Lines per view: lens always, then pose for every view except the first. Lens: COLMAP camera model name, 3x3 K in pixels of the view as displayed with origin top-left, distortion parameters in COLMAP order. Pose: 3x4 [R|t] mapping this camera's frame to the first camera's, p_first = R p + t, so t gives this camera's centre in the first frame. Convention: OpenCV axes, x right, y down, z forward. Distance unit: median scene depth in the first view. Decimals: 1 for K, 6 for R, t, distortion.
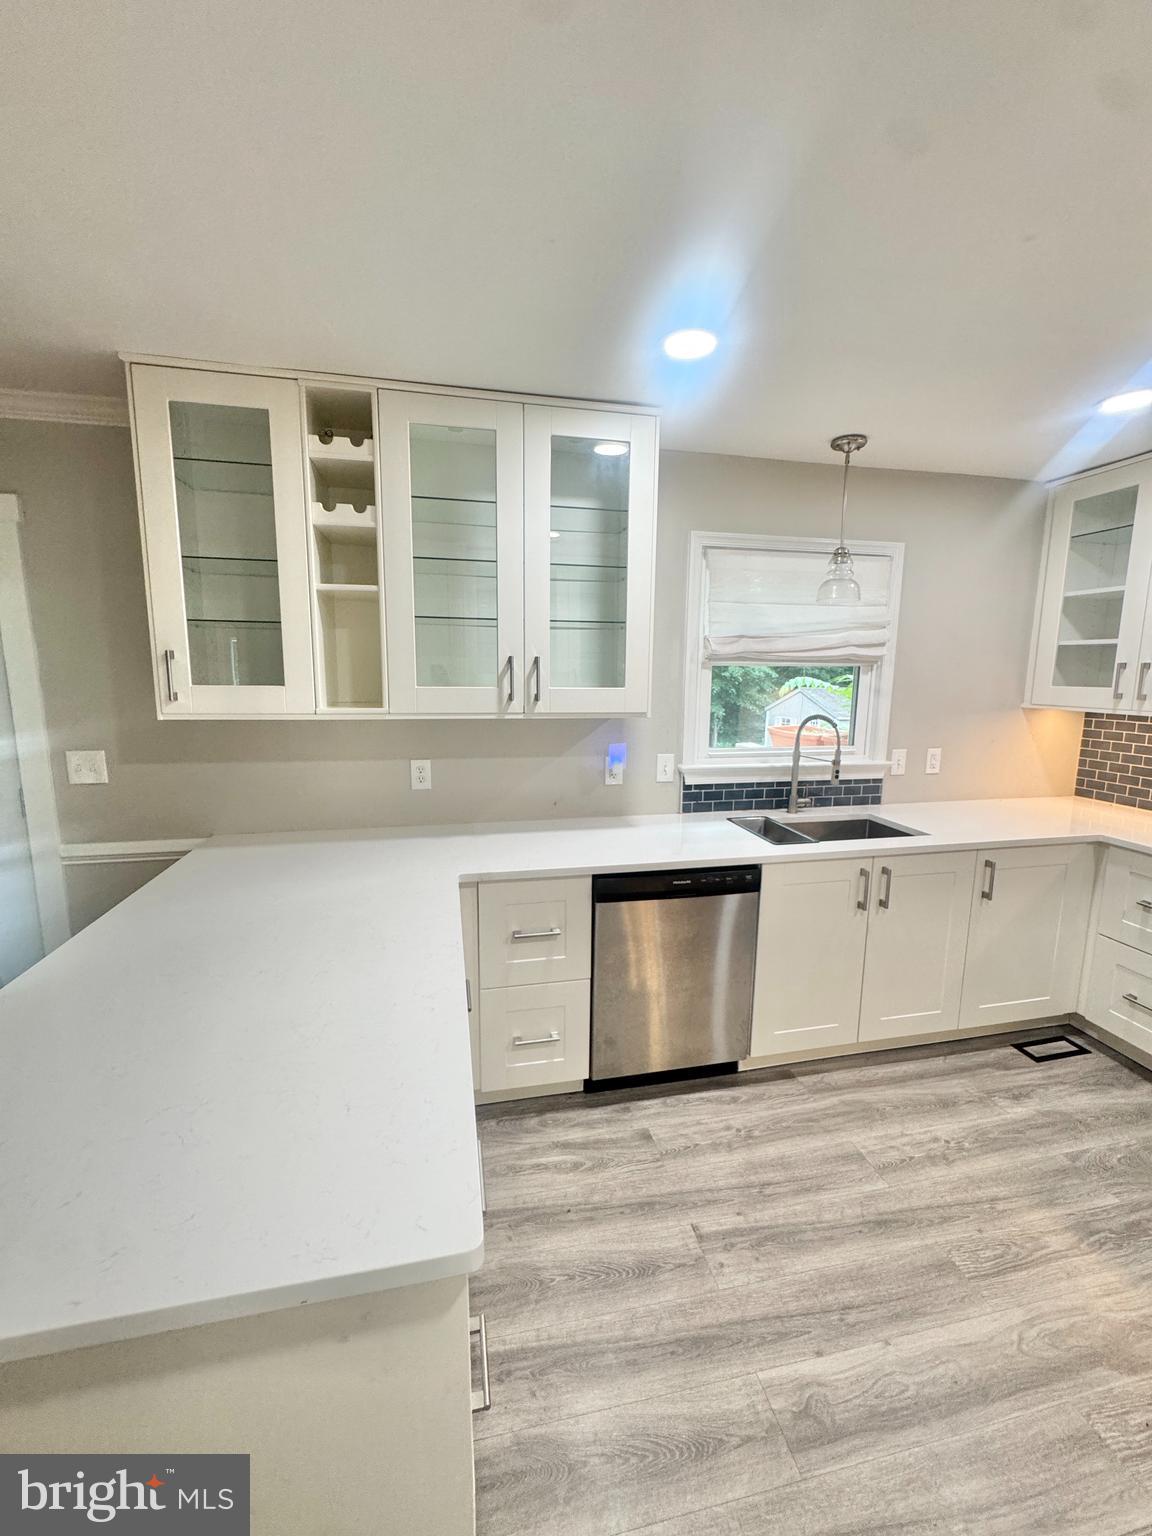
lens RADIAL K [[617.3, 0, 574.9], [0, 617.3, 765.4], [0, 0, 1]] dist [-0.003477, 0.000592]
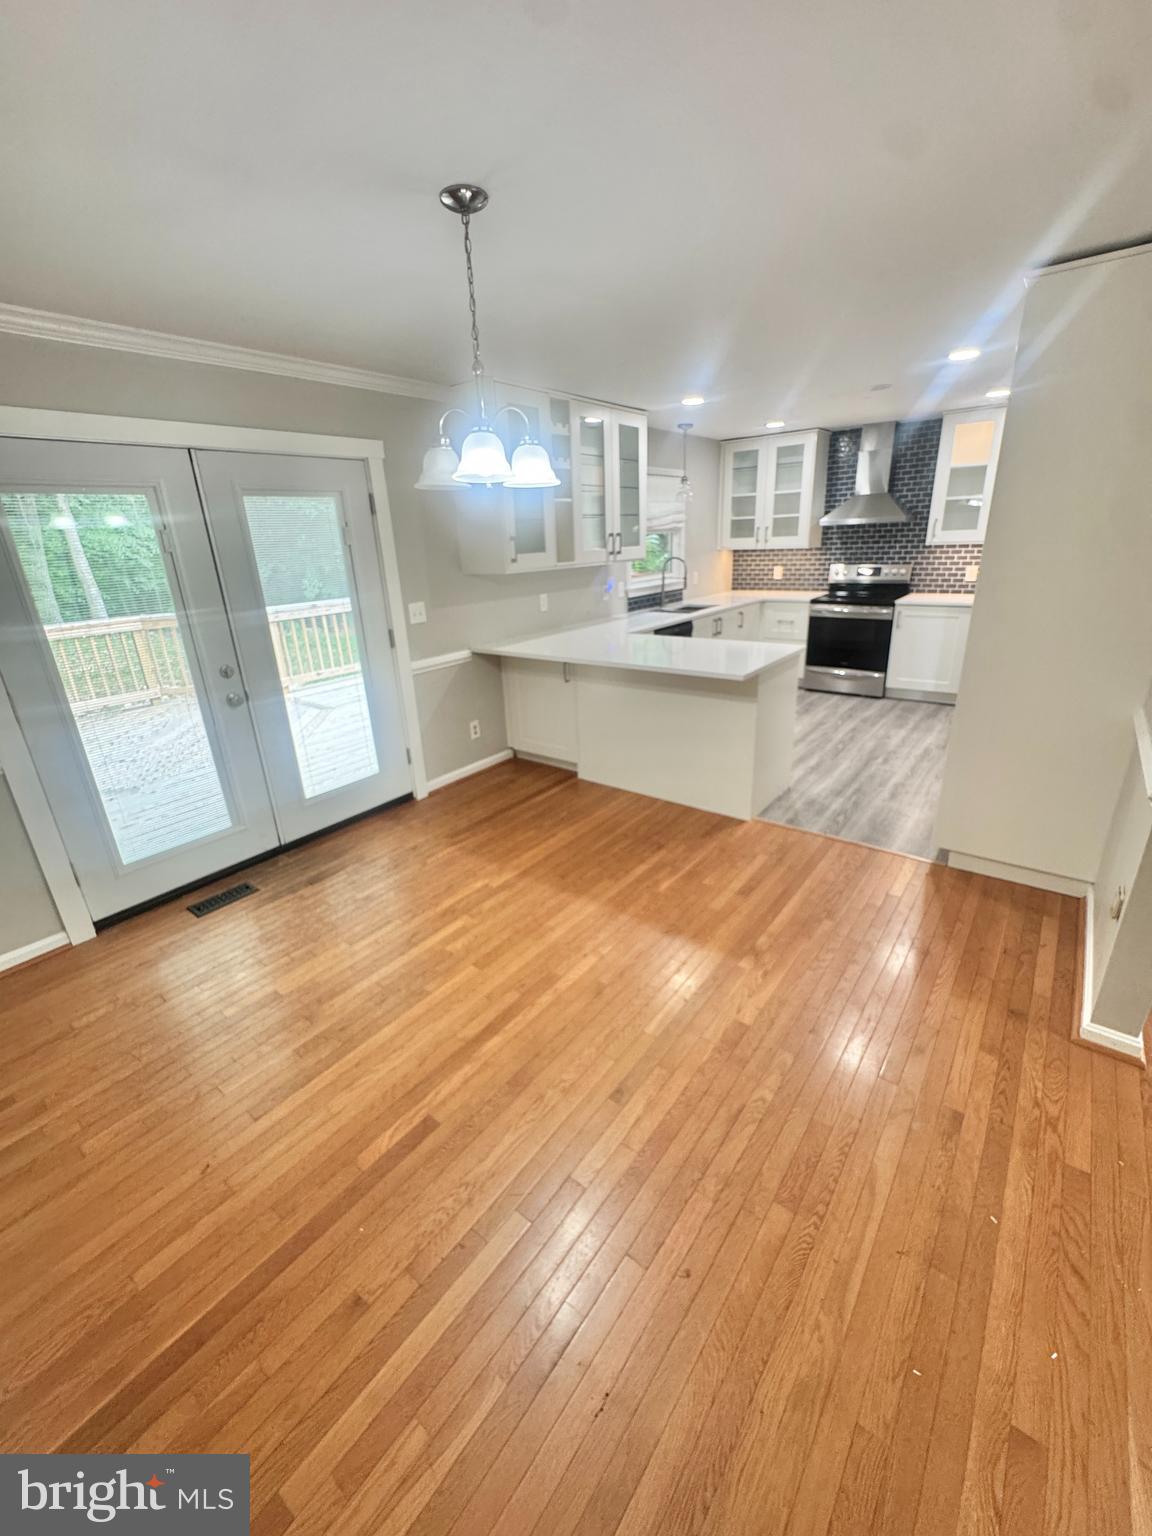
lens RADIAL K [[617.3, 0, 574.5], [0, 617.3, 765.5], [0, 0, 1]] dist [-0.003477, 0.000592]
pose [[0.755992, -0.262429, 0.599673, -1.281767], [0.145334, 0.960544, 0.237135, 0.052916], [-0.638243, -0.092119, 0.764304, -0.461700]]
